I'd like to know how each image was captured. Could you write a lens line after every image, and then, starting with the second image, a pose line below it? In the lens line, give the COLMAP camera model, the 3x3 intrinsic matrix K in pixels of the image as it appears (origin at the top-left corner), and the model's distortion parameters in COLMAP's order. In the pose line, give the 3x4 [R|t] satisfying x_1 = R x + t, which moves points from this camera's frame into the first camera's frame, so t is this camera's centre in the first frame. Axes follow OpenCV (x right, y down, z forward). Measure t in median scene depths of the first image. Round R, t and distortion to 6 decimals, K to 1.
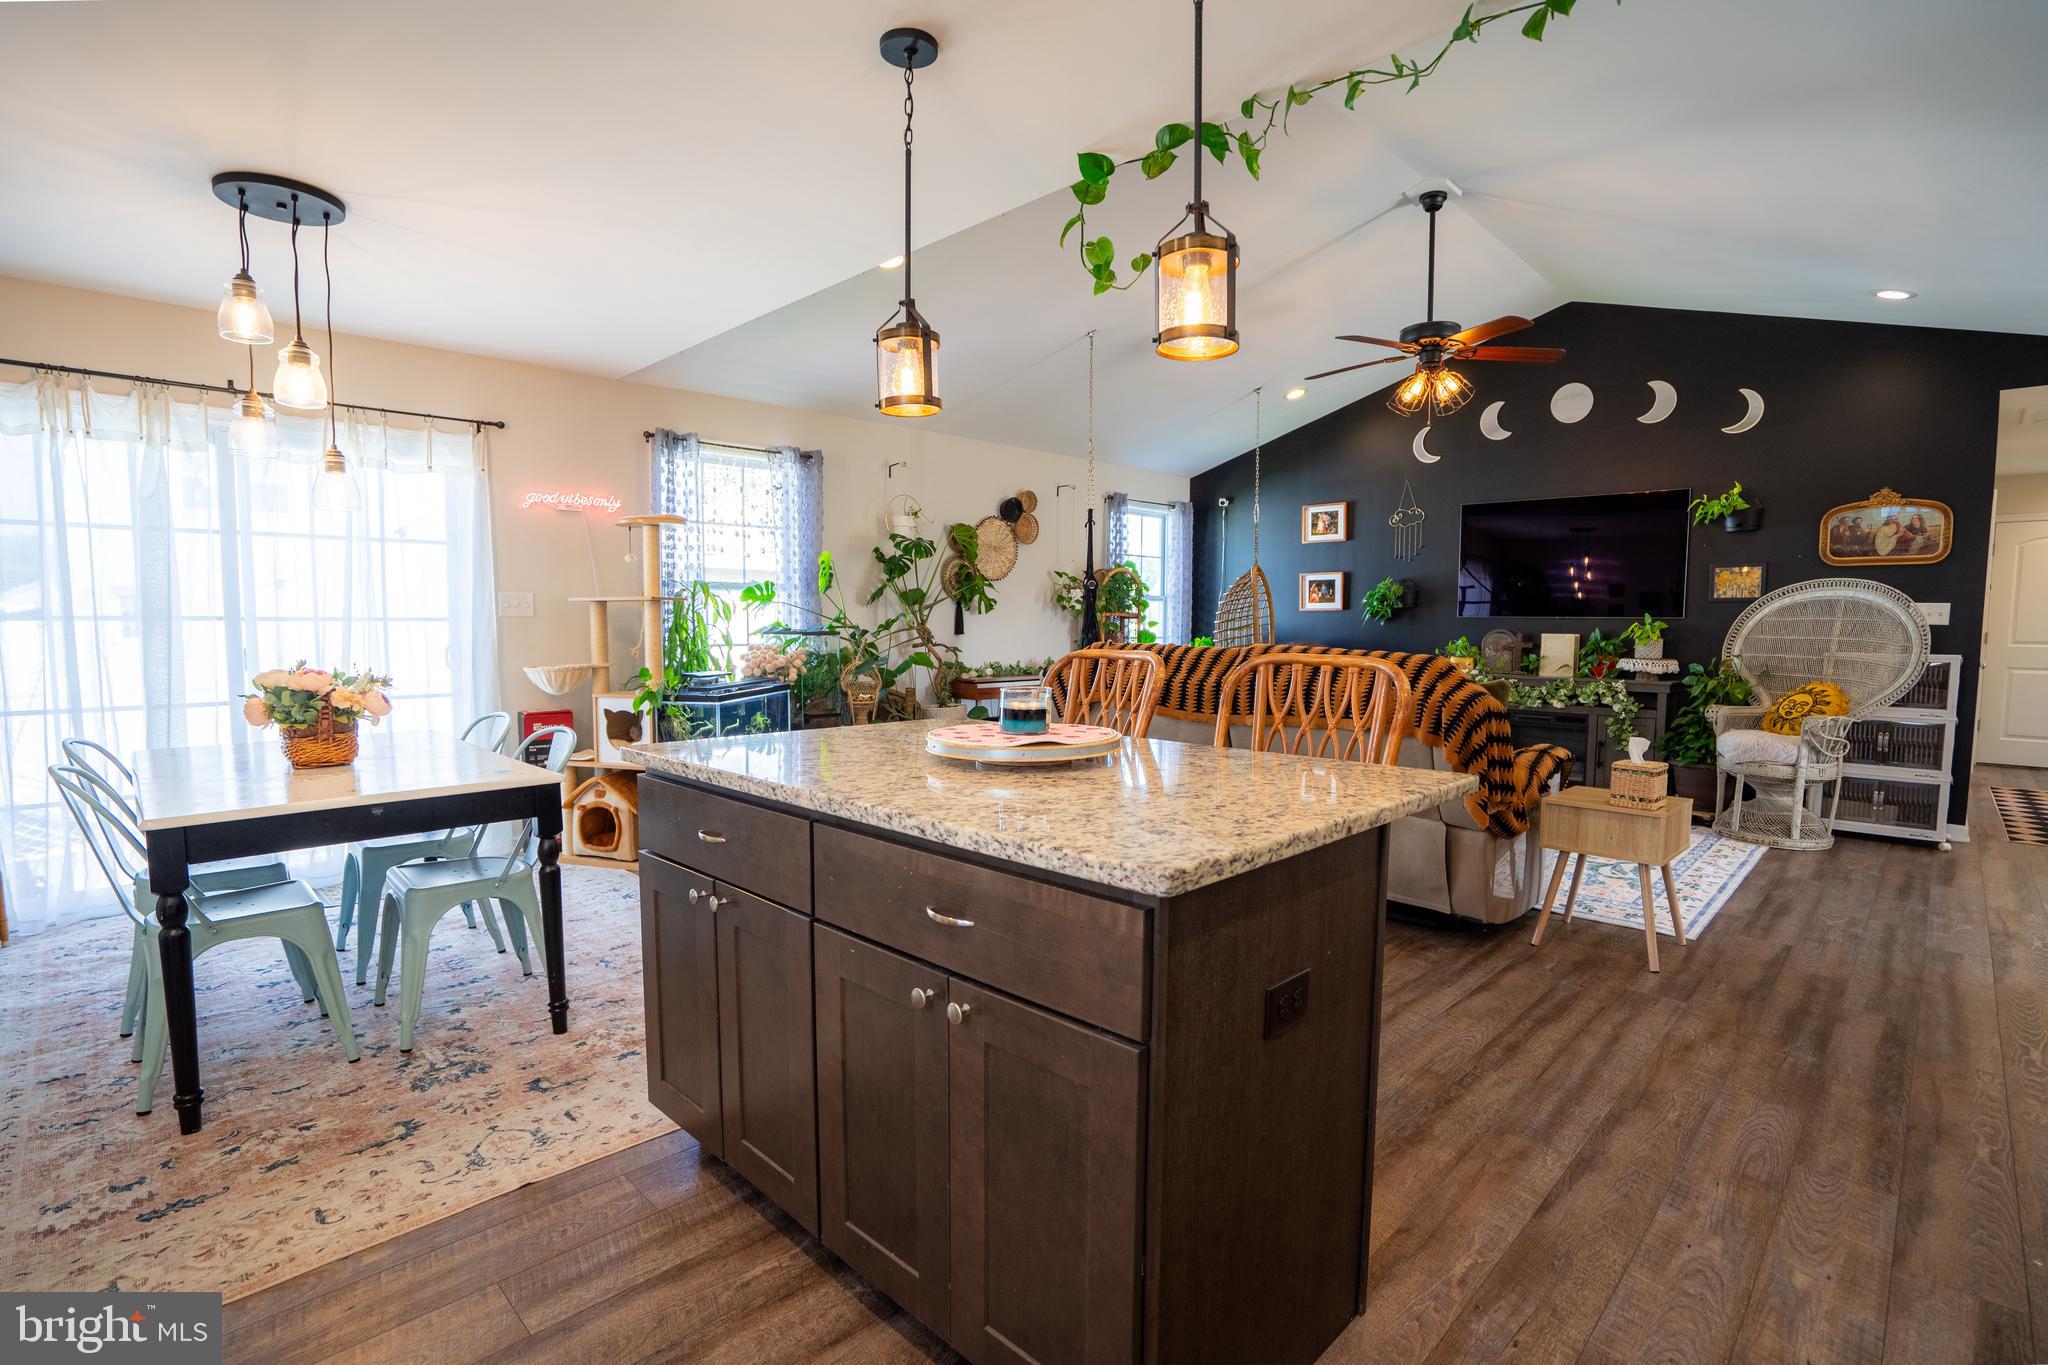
lens RADIAL K [[974.1, 0, 1015.6], [0, 974.1, 695.8], [0, 0, 1]] dist [-0.063986, 0.023349]
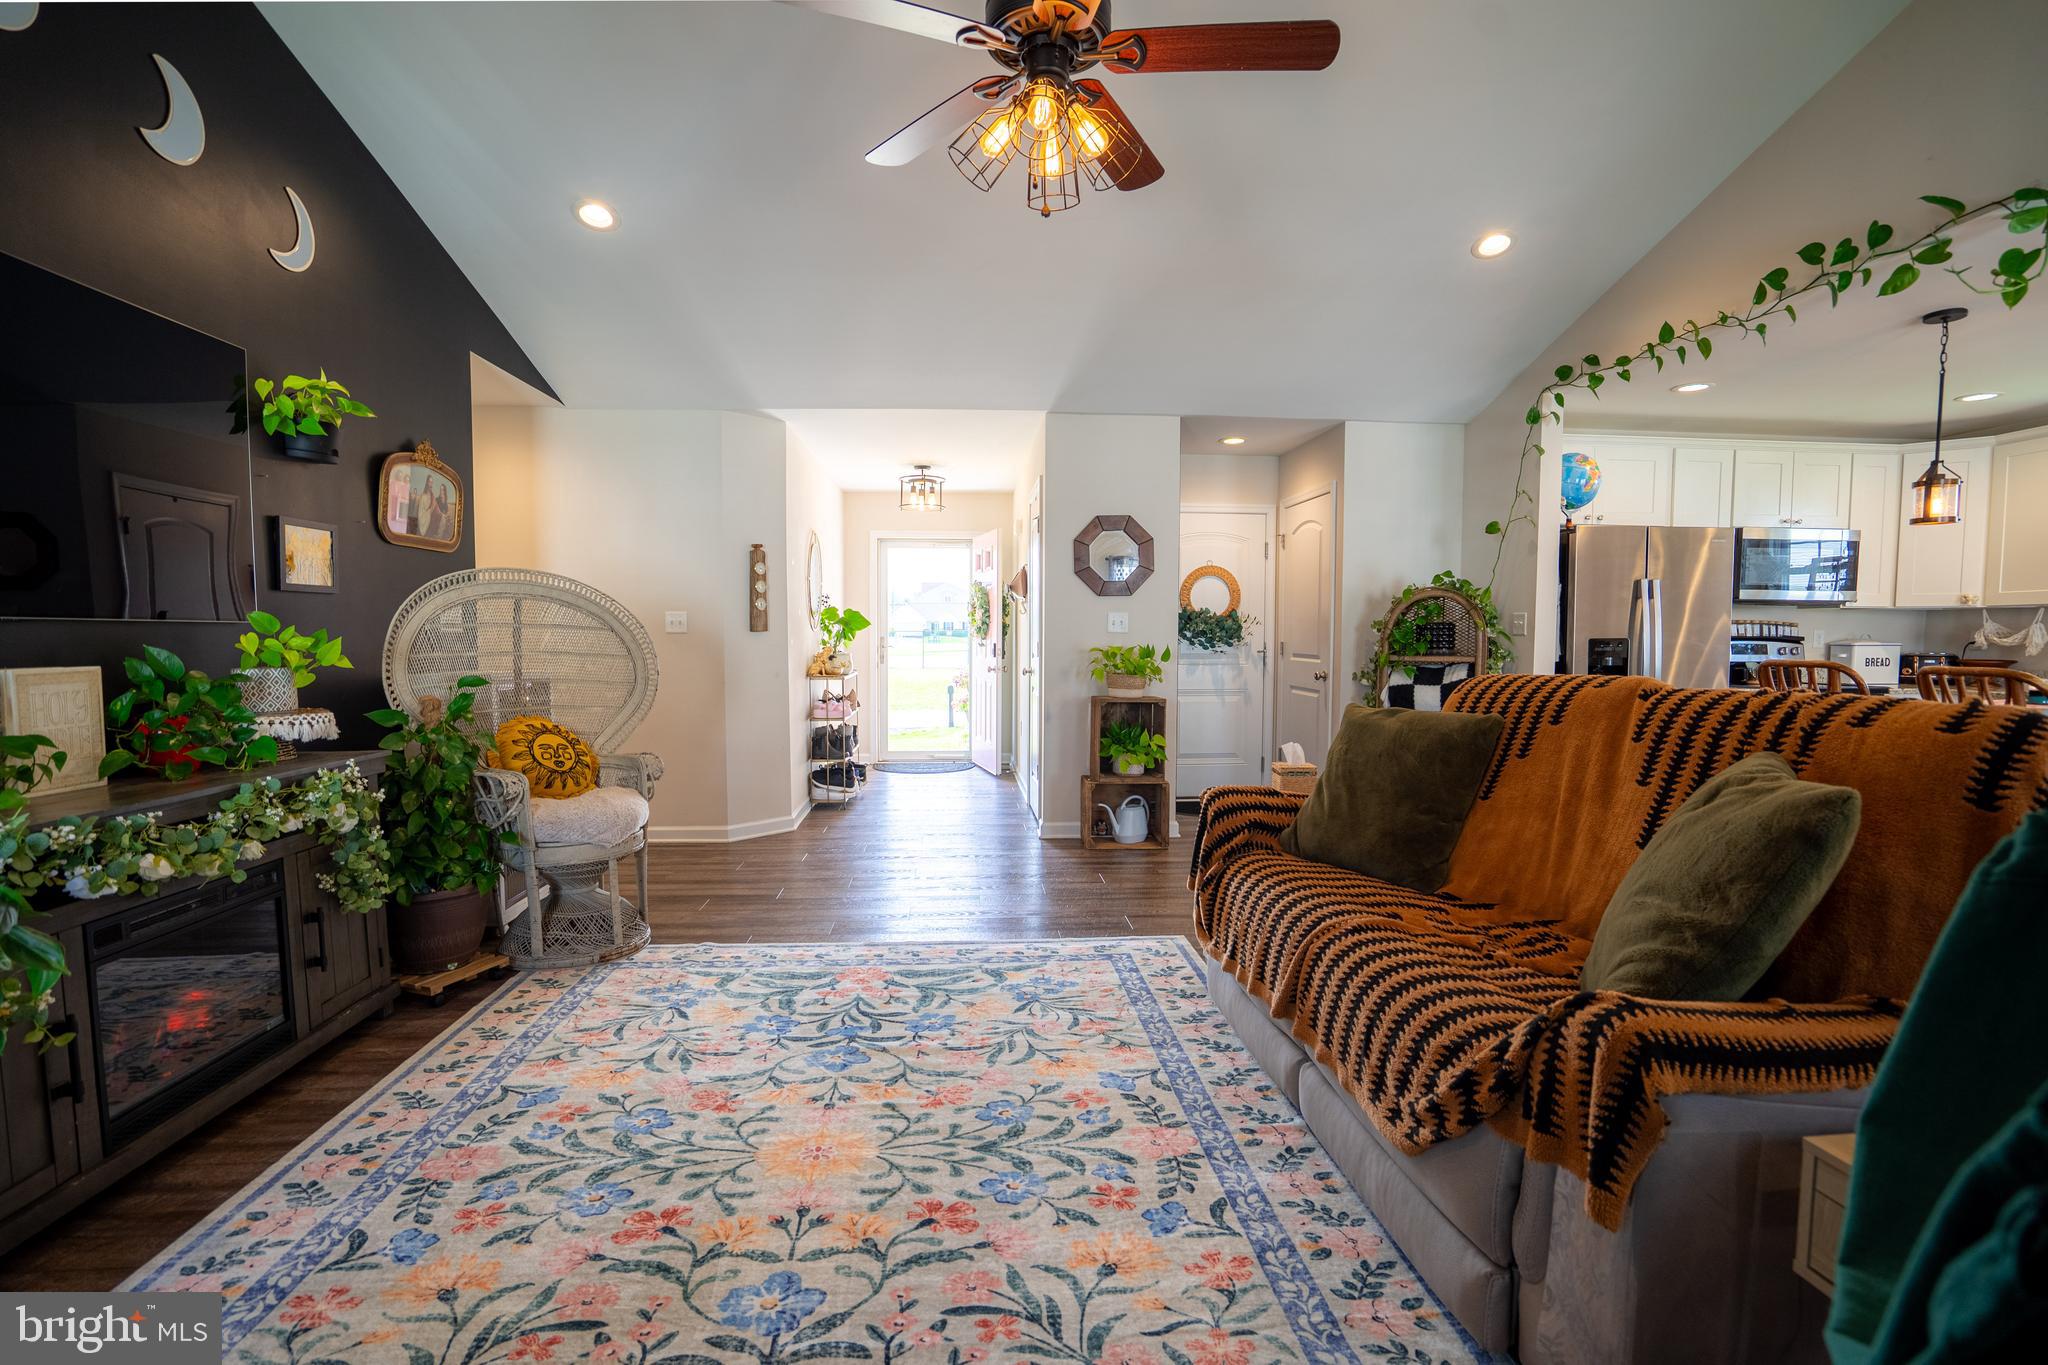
lens RADIAL K [[947.4, 0, 1025.9], [0, 947.4, 696.8], [0, 0, 1]] dist [-0.059146, 0.022061]
pose [[-0.757621, -0.049874, 0.650786, 0.117500], [0.045158, 0.990682, 0.128494, -0.095847], [-0.651130, 0.126738, -0.748309, 1.210857]]
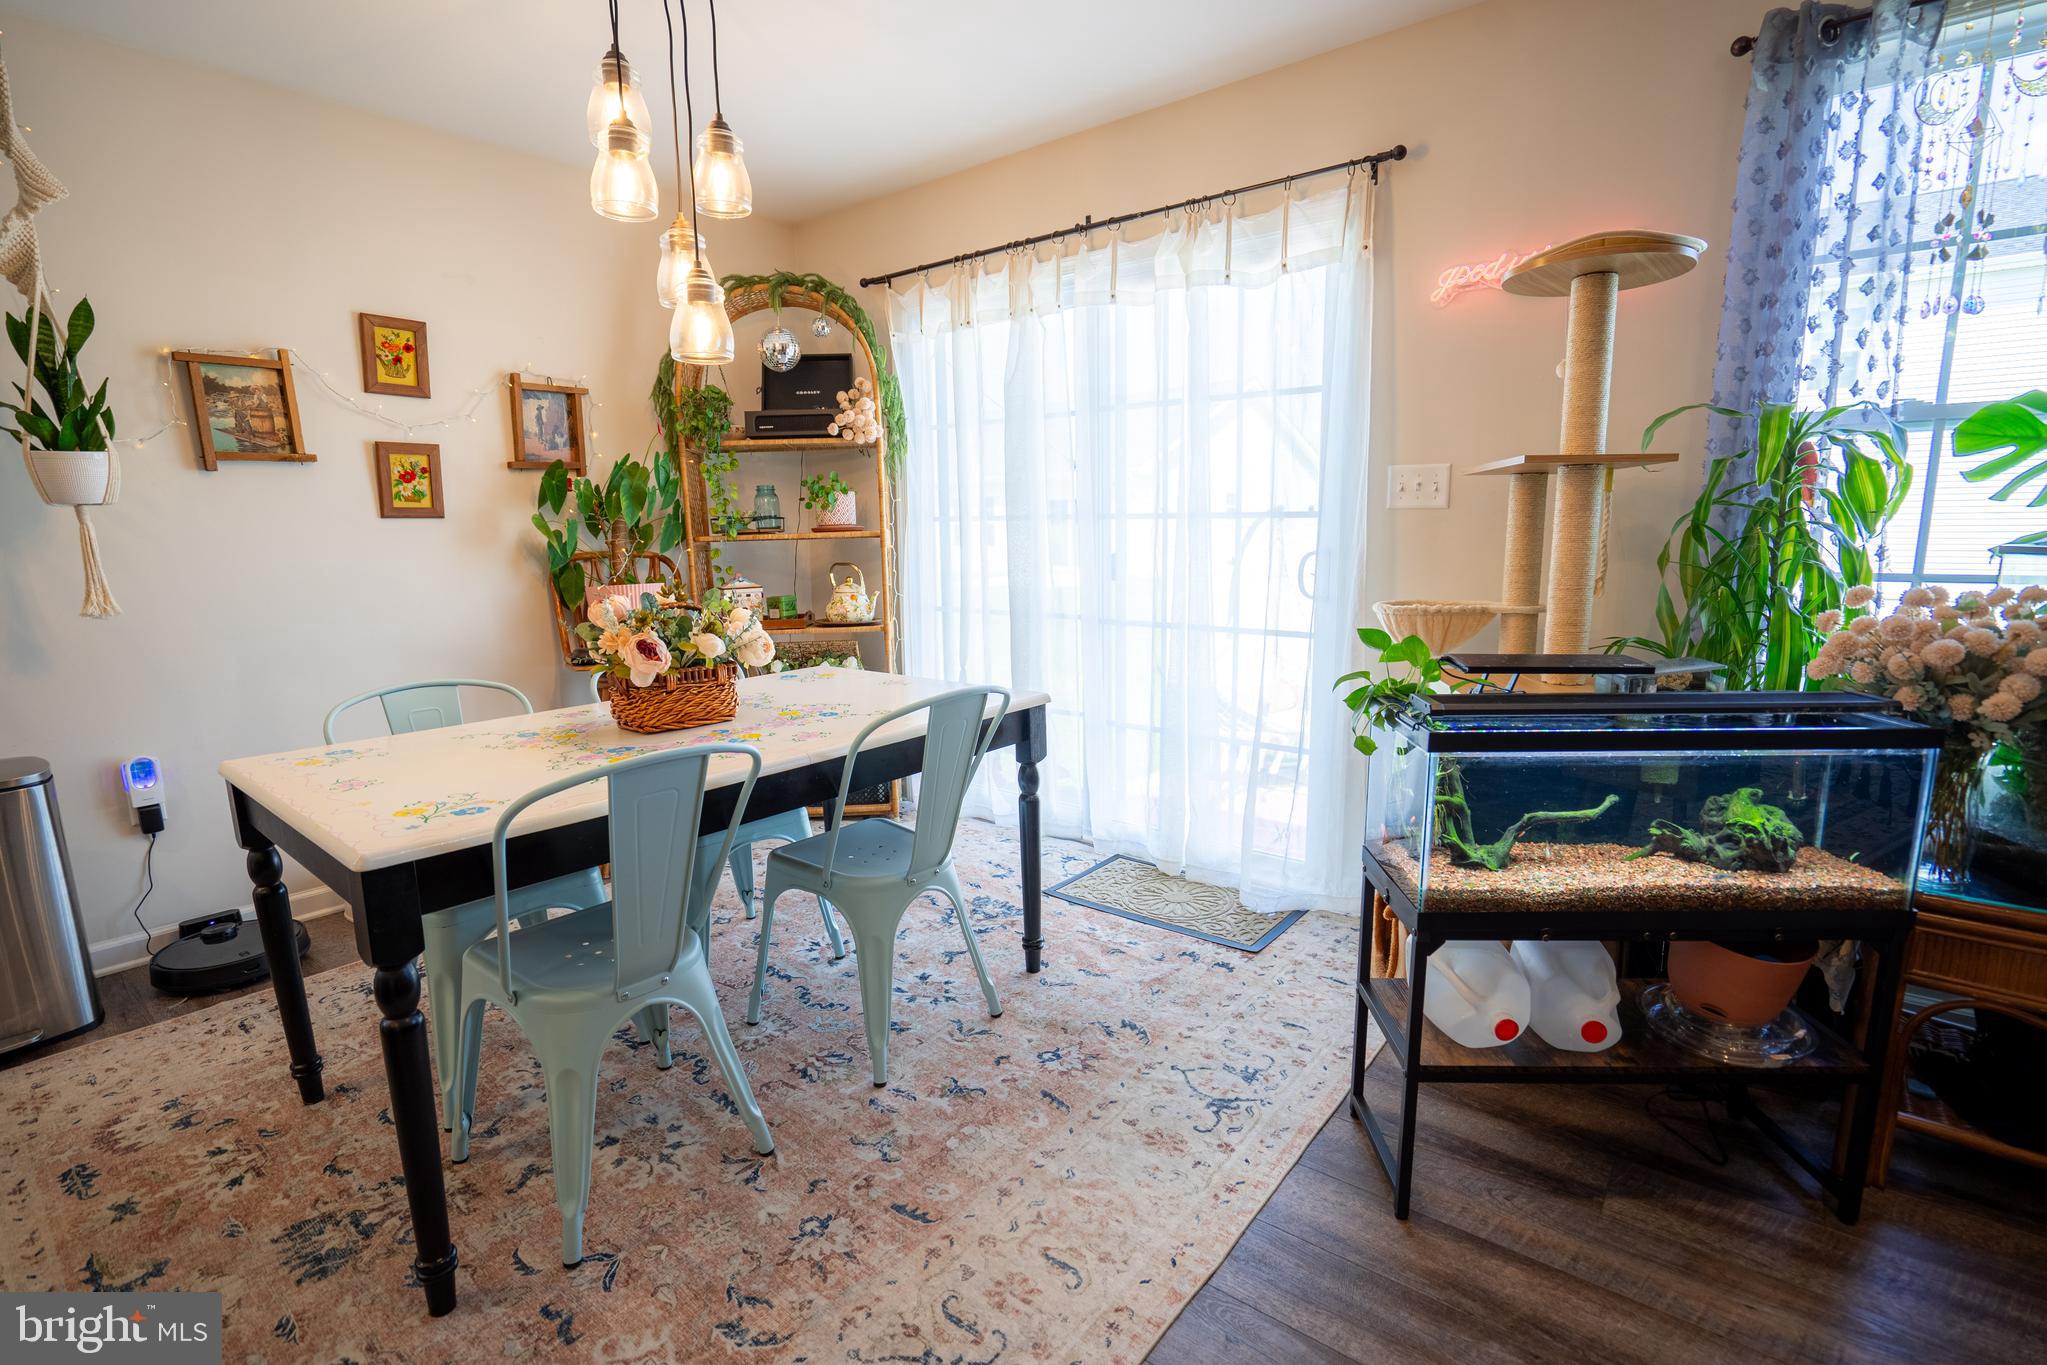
lens RADIAL K [[946.9, 0, 1025.4], [0, 946.9, 696.8], [0, 0, 1]] dist [-0.059146, 0.022061]
pose [[0.113056, 0.173590, -0.978307, 0.001968], [-0.062512, 0.983912, 0.167360, -0.045980], [0.991620, 0.042235, 0.122089, 0.623000]]
